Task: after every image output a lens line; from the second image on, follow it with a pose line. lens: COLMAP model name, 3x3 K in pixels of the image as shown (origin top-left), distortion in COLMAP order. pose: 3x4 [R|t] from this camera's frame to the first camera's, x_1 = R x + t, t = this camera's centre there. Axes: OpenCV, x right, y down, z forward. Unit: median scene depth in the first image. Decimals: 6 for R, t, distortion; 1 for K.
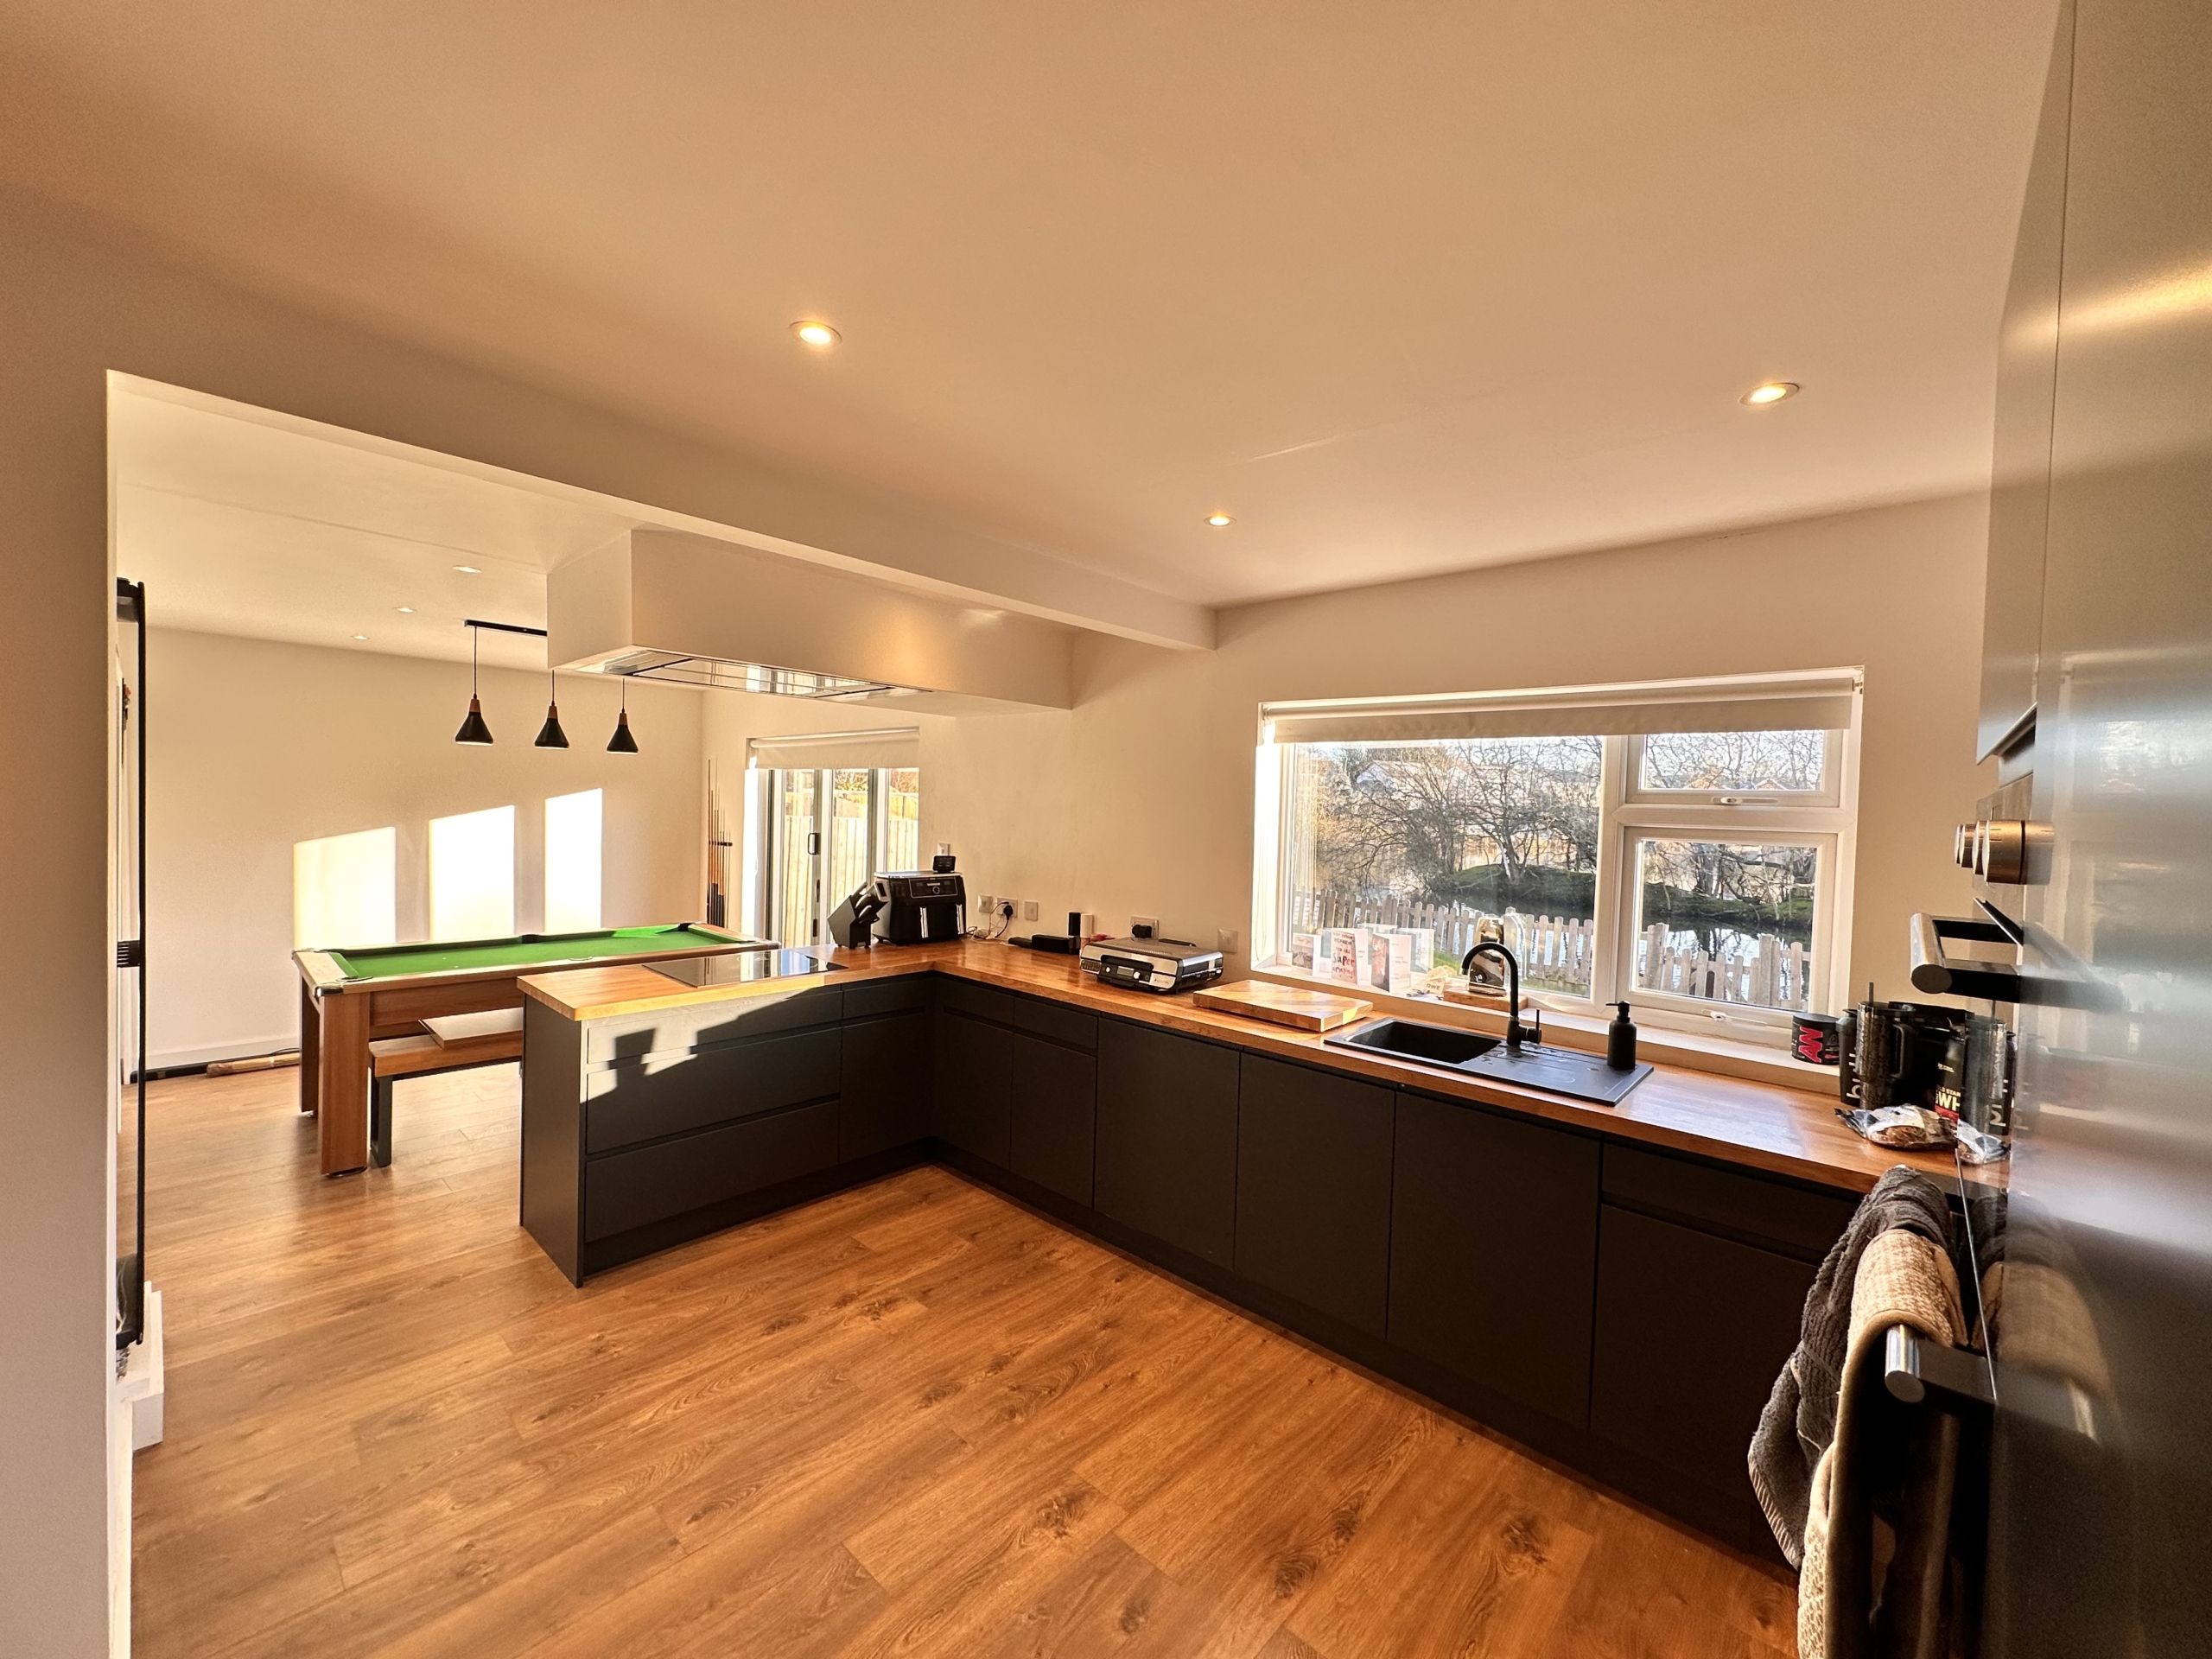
lens RADIAL K [[880.2, 0, 1106.0], [0, 880.2, 829.5], [0, 0, 1]] dist [-0.004236, -0.000309]
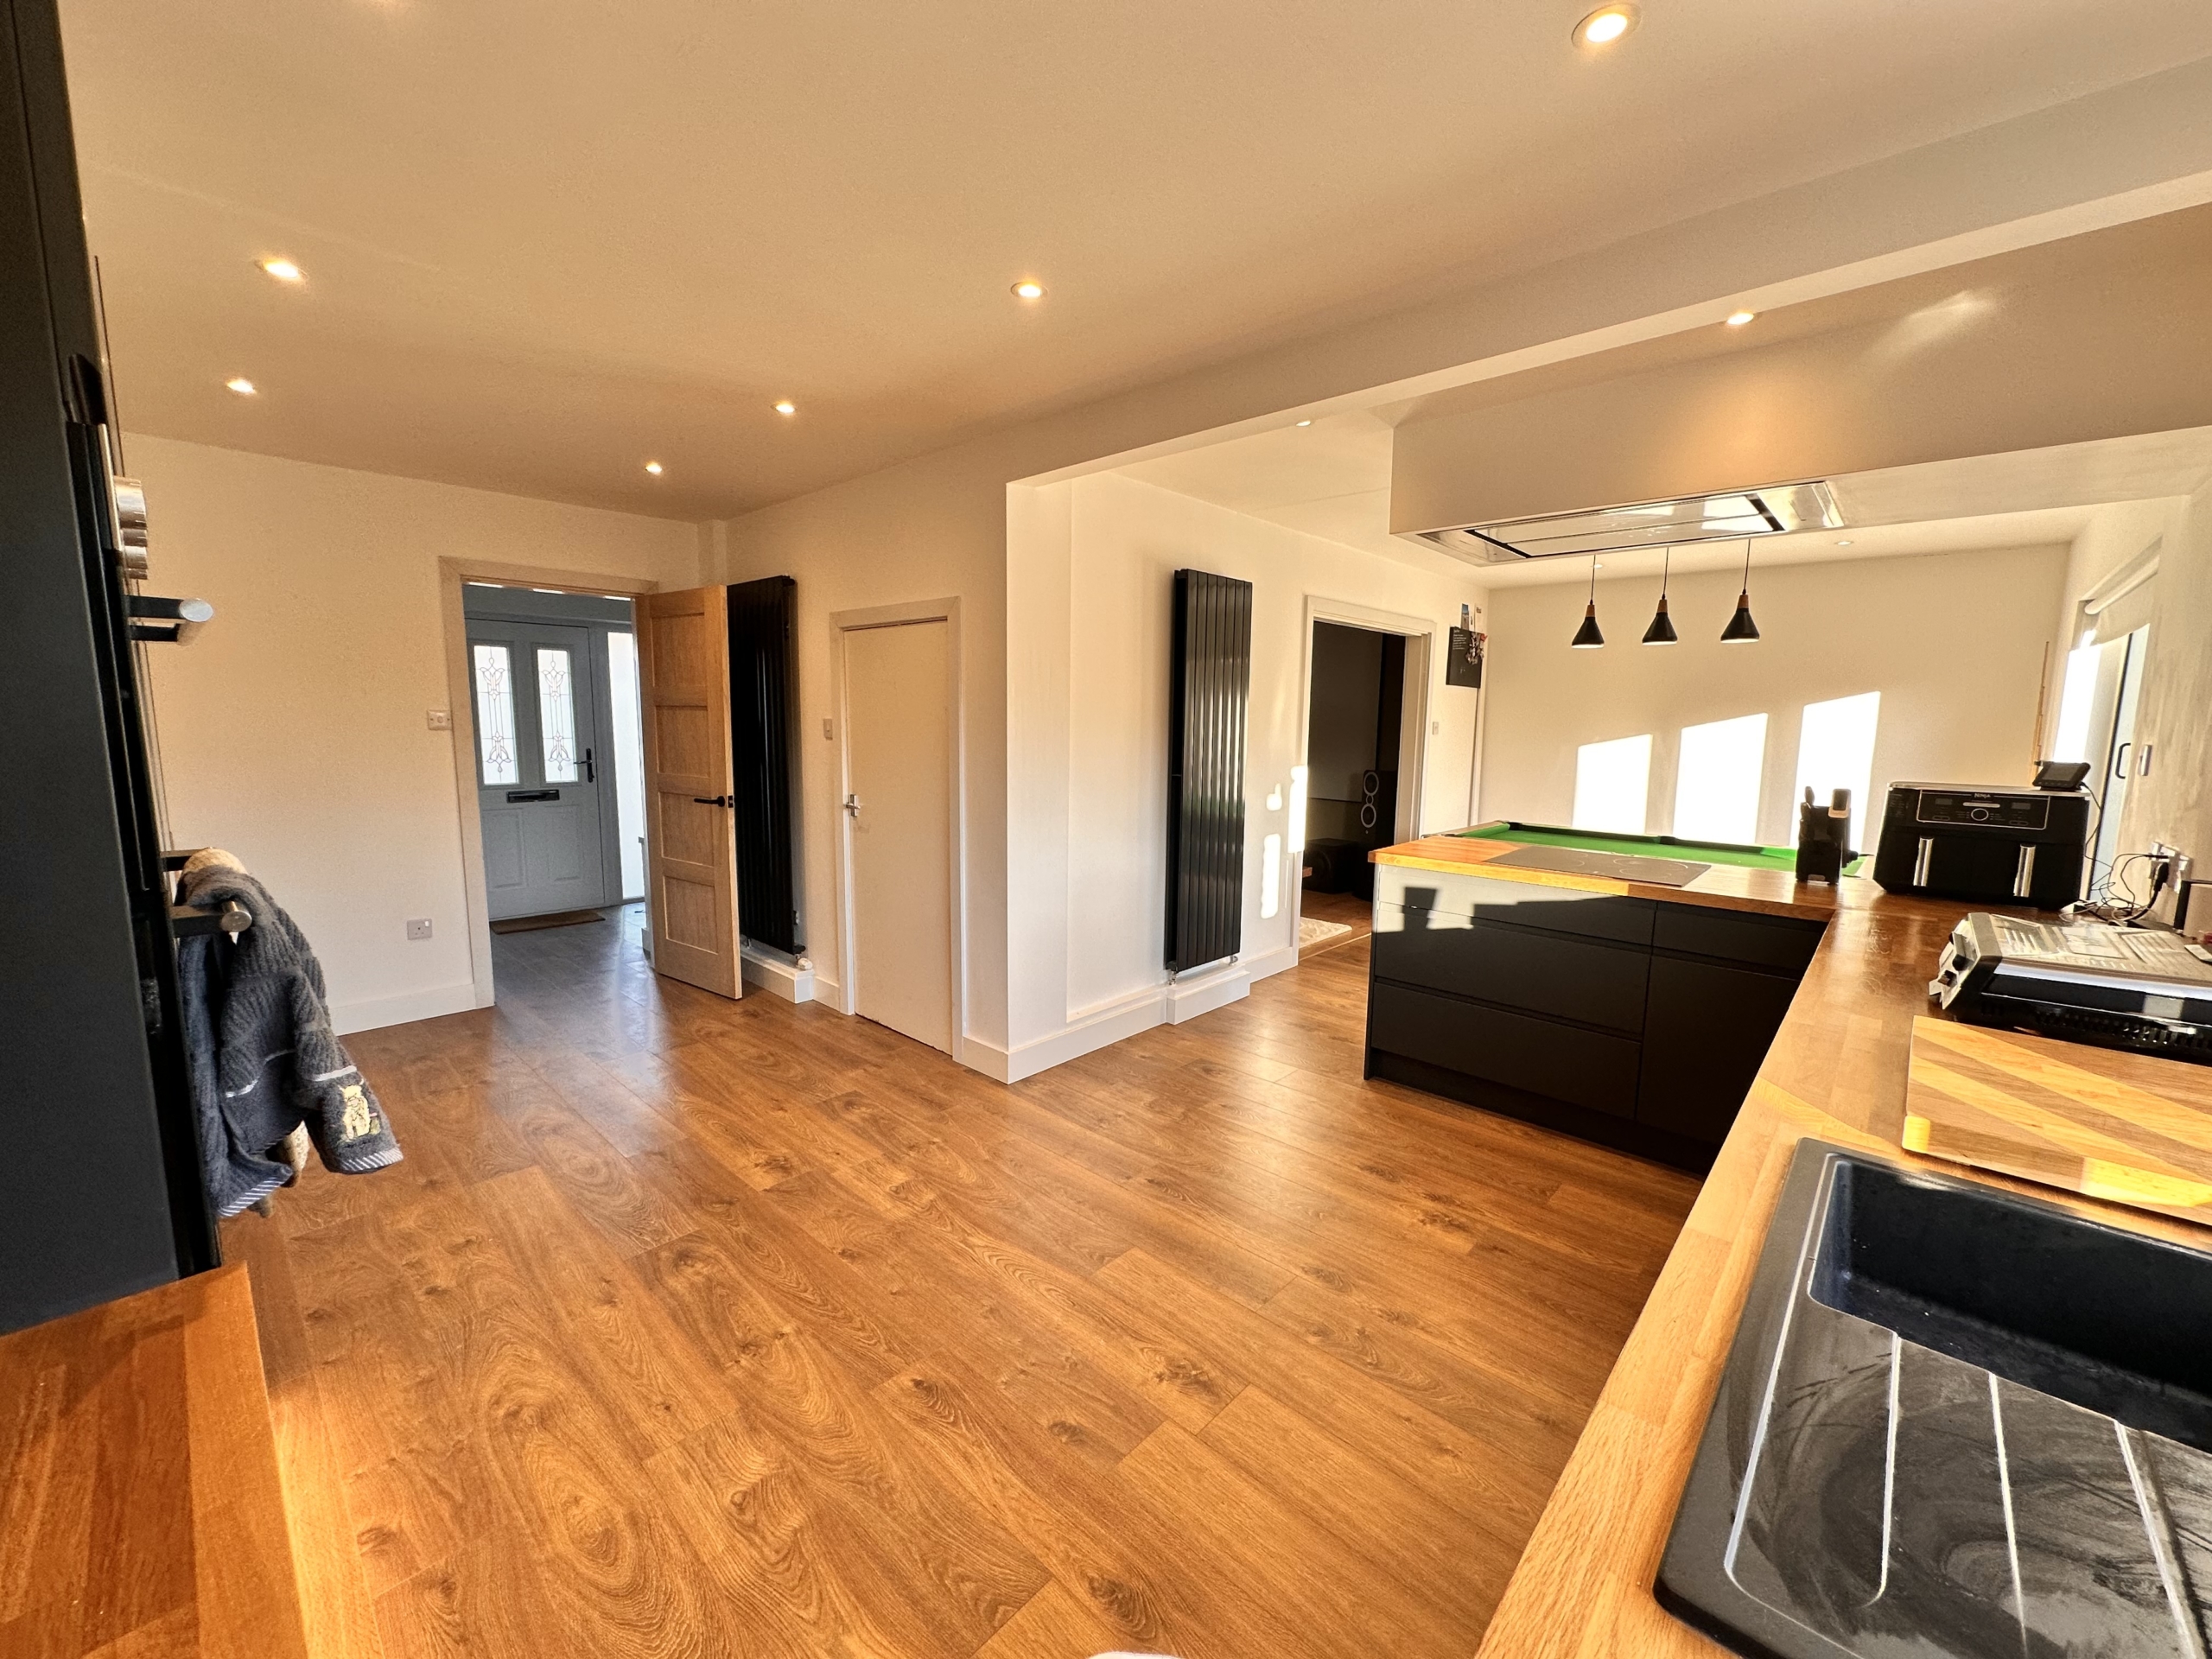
lens RADIAL K [[881.3, 0, 1106.0], [0, 881.3, 829.5], [0, 0, 1]] dist [-0.002318, 0.000021]
pose [[-0.009862, 0.100150, -0.994923, 0.602162], [-0.040649, 0.994109, 0.100471, 0.065328], [0.999125, 0.041434, -0.005733, 0.635210]]
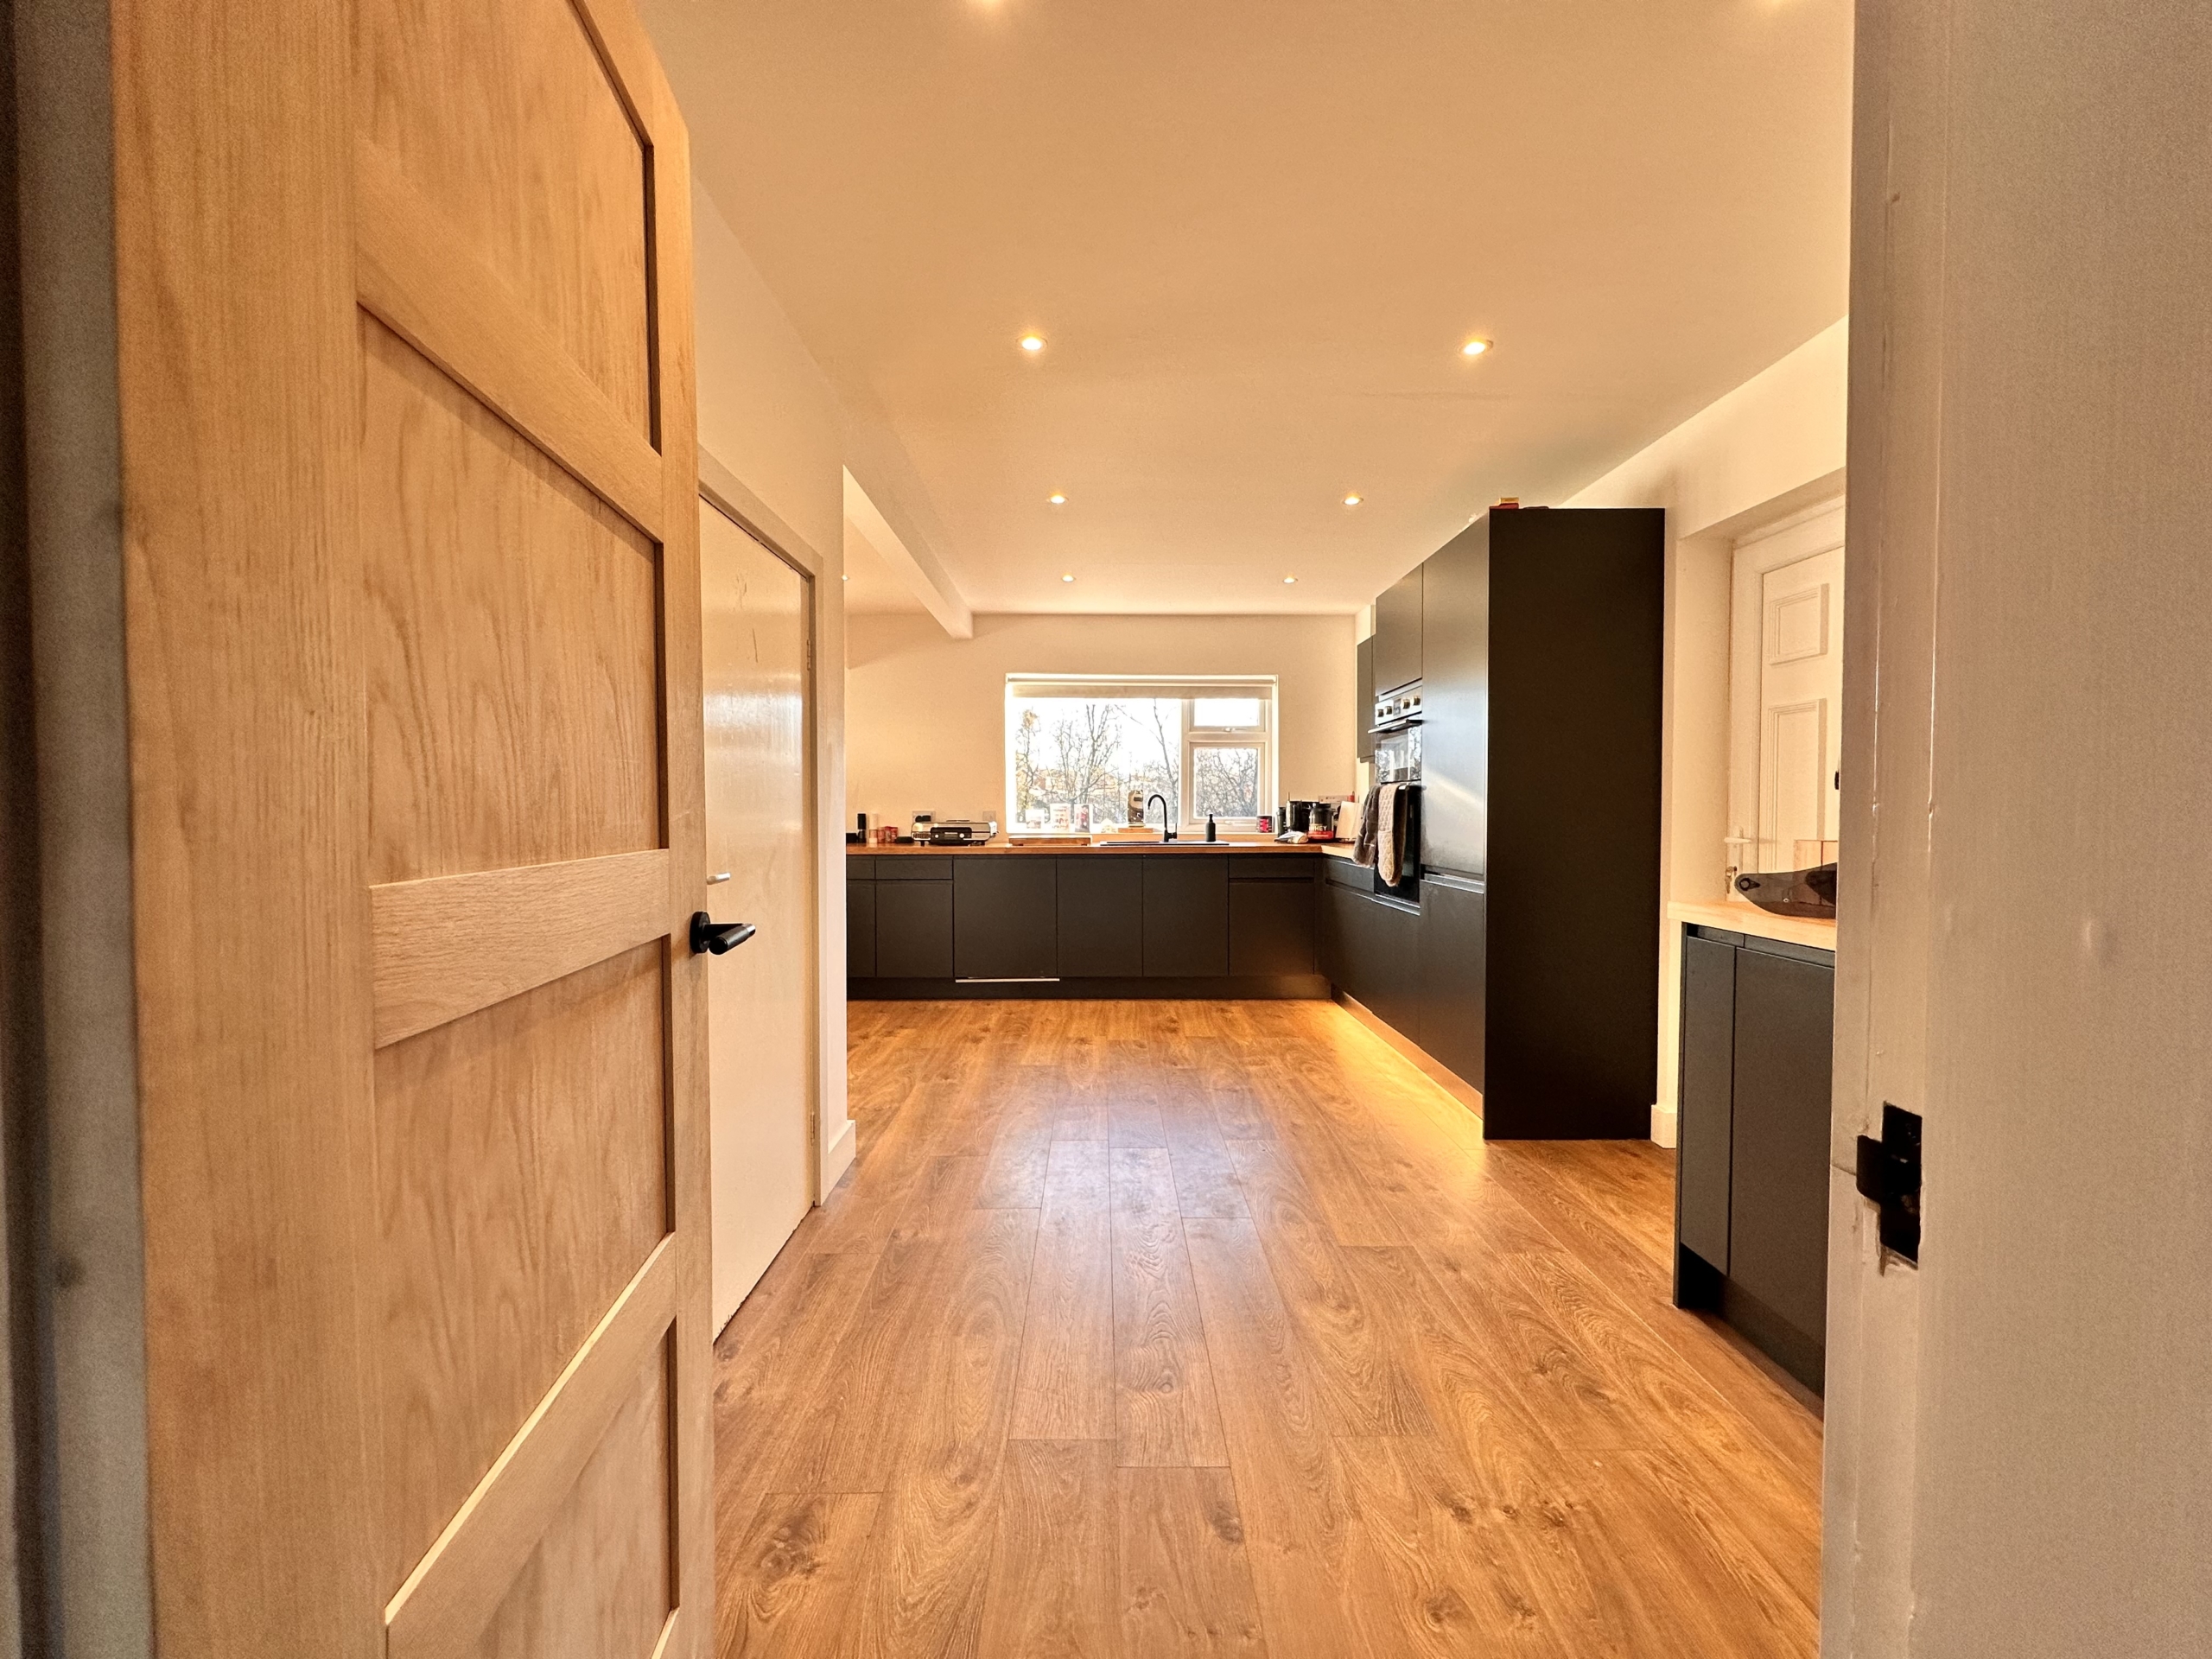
lens RADIAL K [[880.2, 0, 1106.0], [0, 880.2, 829.5], [0, 0, 1]] dist [-0.004236, -0.000309]
pose [[0.733382, -0.047019, 0.678189, -1.029693], [0.040356, 0.998857, 0.025611, 0.145424], [-0.678618, 0.008586, 0.734441, -0.446327]]
